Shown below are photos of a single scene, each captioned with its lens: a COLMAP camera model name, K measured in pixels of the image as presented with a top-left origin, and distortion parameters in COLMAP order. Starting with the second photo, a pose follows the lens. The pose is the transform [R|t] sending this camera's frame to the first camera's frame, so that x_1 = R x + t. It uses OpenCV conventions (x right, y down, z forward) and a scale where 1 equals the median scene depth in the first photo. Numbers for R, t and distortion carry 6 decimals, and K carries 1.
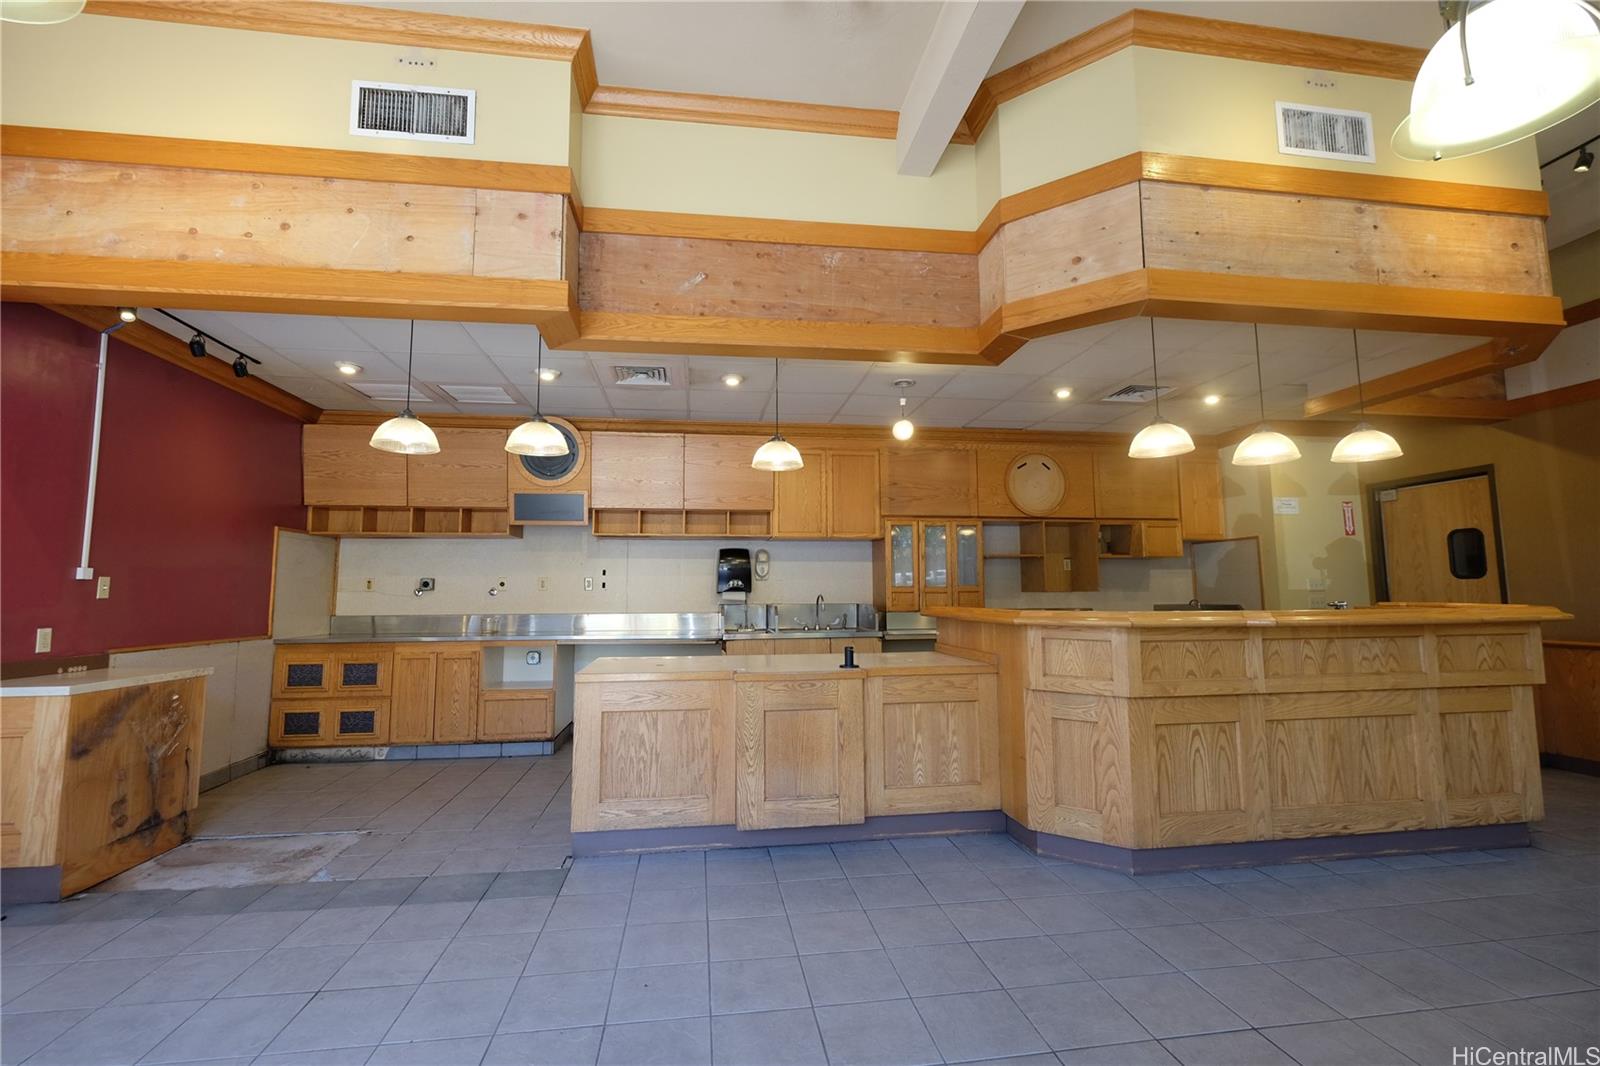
lens RADIAL K [[692.8, 0, 796.7], [0, 692.8, 525.8], [0, 0, 1]] dist [-0.012280, 0.001246]
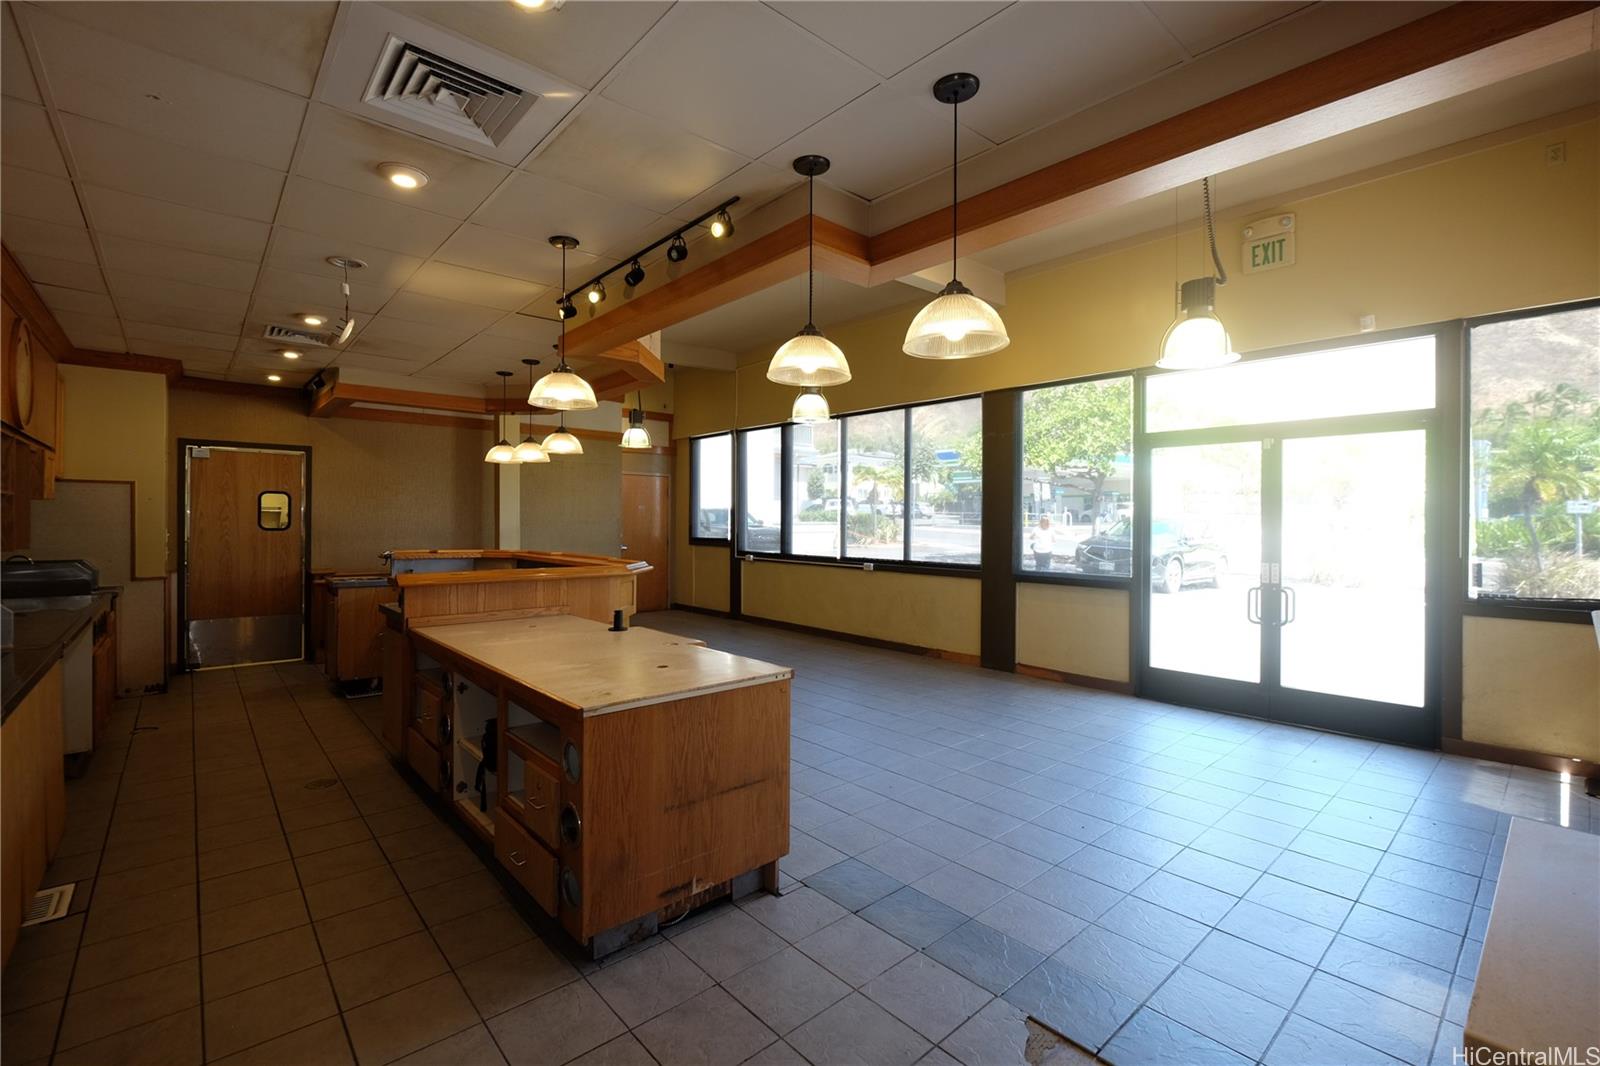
lens RADIAL K [[692.8, 0, 796.7], [0, 692.8, 525.8], [0, 0, 1]] dist [-0.012280, 0.001246]
pose [[-0.548588, -0.003752, 0.836084, -0.997278], [-0.084375, 0.995133, -0.050896, 0.083125], [-0.831824, -0.098466, -0.546235, 1.432025]]
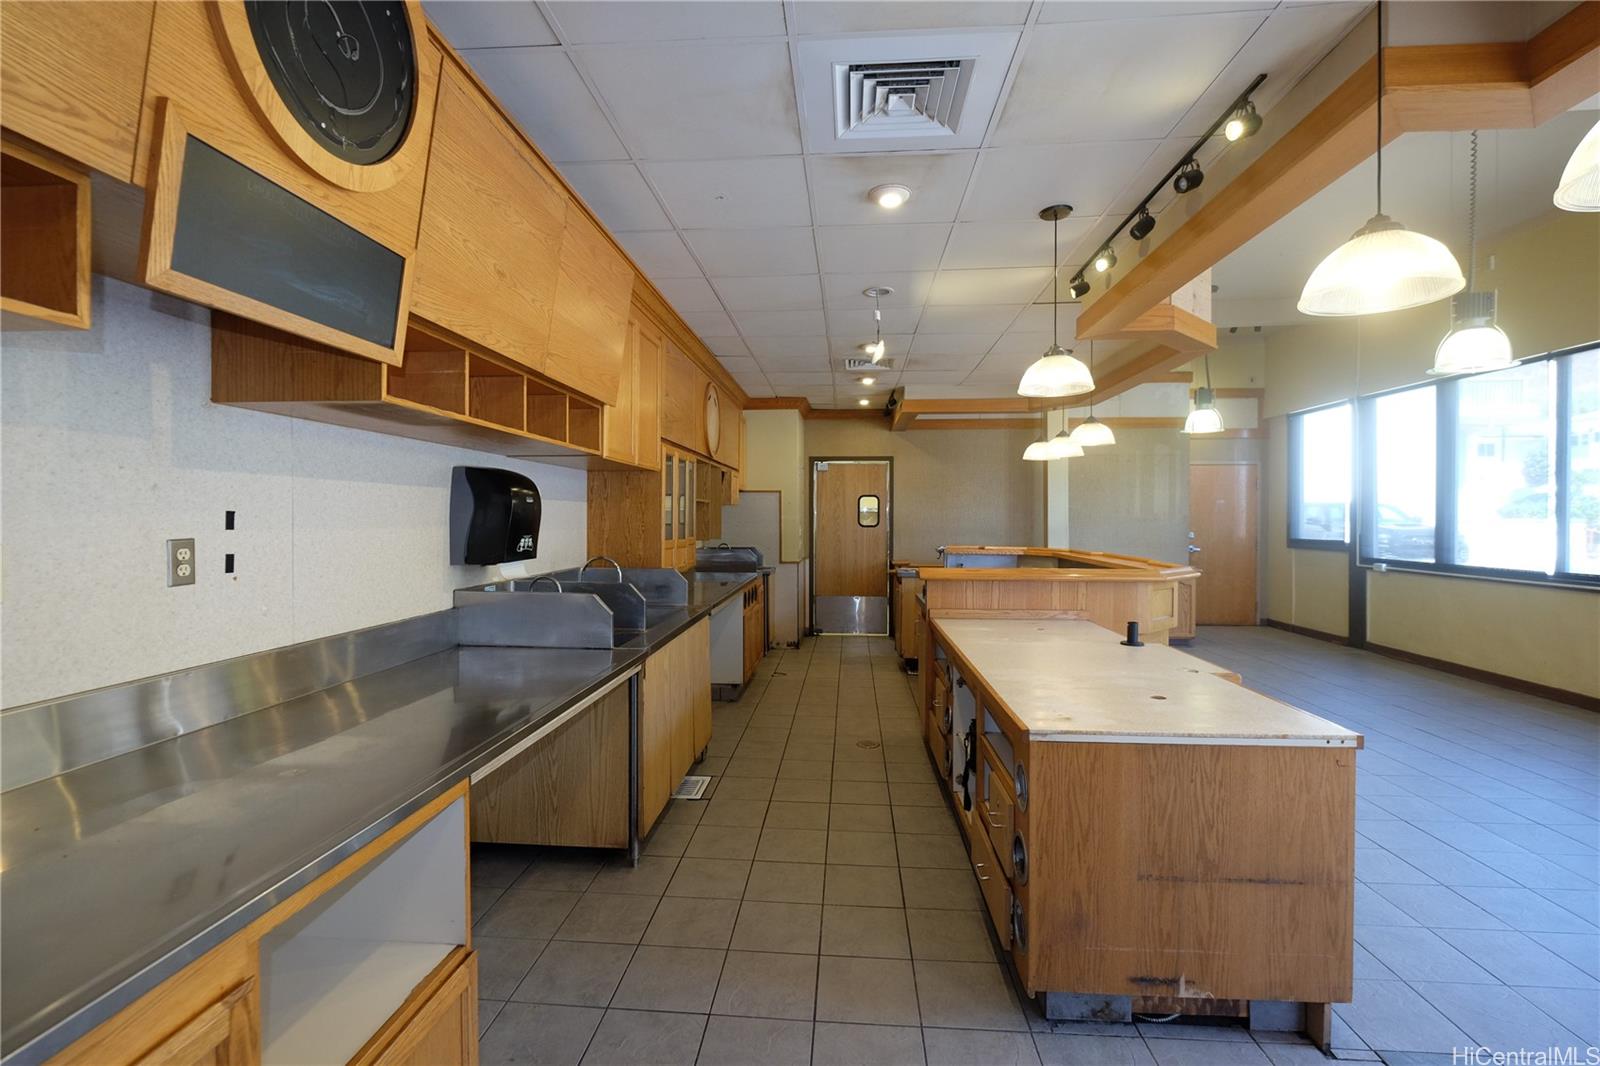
lens RADIAL K [[692.8, 0, 796.7], [0, 692.8, 525.8], [0, 0, 1]] dist [-0.012280, 0.001246]
pose [[0.219161, -0.006786, 0.975665, -0.947129], [-0.096824, 0.994889, 0.028669, 0.071853], [-0.970873, -0.100751, 0.217384, 1.311499]]
